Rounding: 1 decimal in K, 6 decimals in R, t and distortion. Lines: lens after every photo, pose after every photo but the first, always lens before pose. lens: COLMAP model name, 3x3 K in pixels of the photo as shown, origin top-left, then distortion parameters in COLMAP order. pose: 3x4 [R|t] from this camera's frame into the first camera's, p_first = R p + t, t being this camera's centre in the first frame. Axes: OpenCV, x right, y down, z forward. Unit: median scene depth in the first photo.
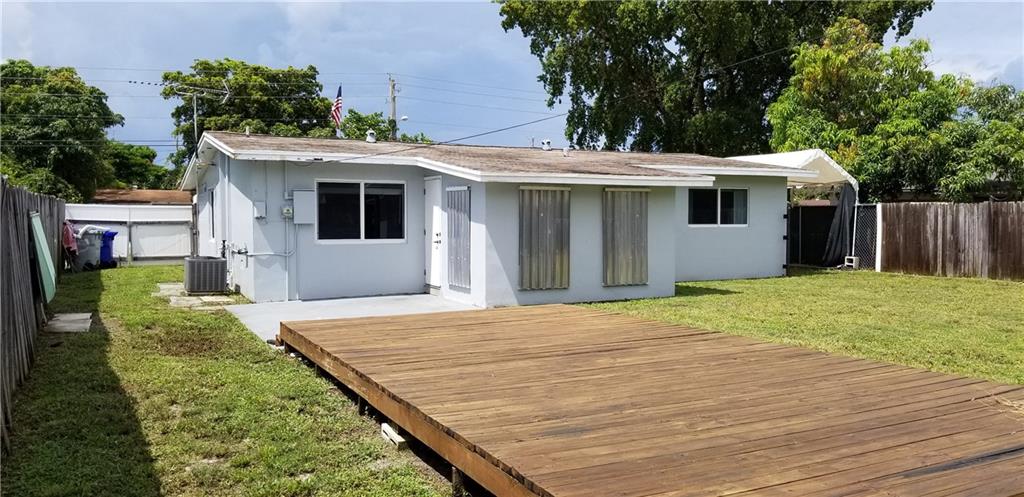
lens RADIAL K [[832.6, 0, 512.0], [0, 832.6, 248.5], [0, 0, 1]] dist [0.023562, -0.002635]
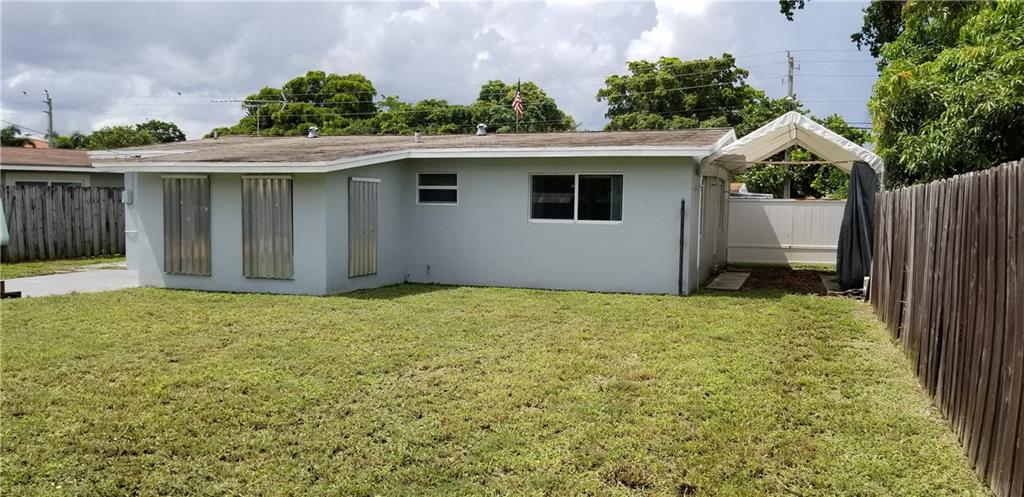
lens RADIAL K [[804.1, 0, 554.3], [0, 804.1, 270.7], [0, 0, 1]] dist [0.240423, -0.567739]
pose [[0.697706, 0.067990, -0.713150, 0.612683], [-0.040119, 0.997632, 0.055862, -0.017706], [0.715260, -0.010364, 0.698782, 0.342973]]
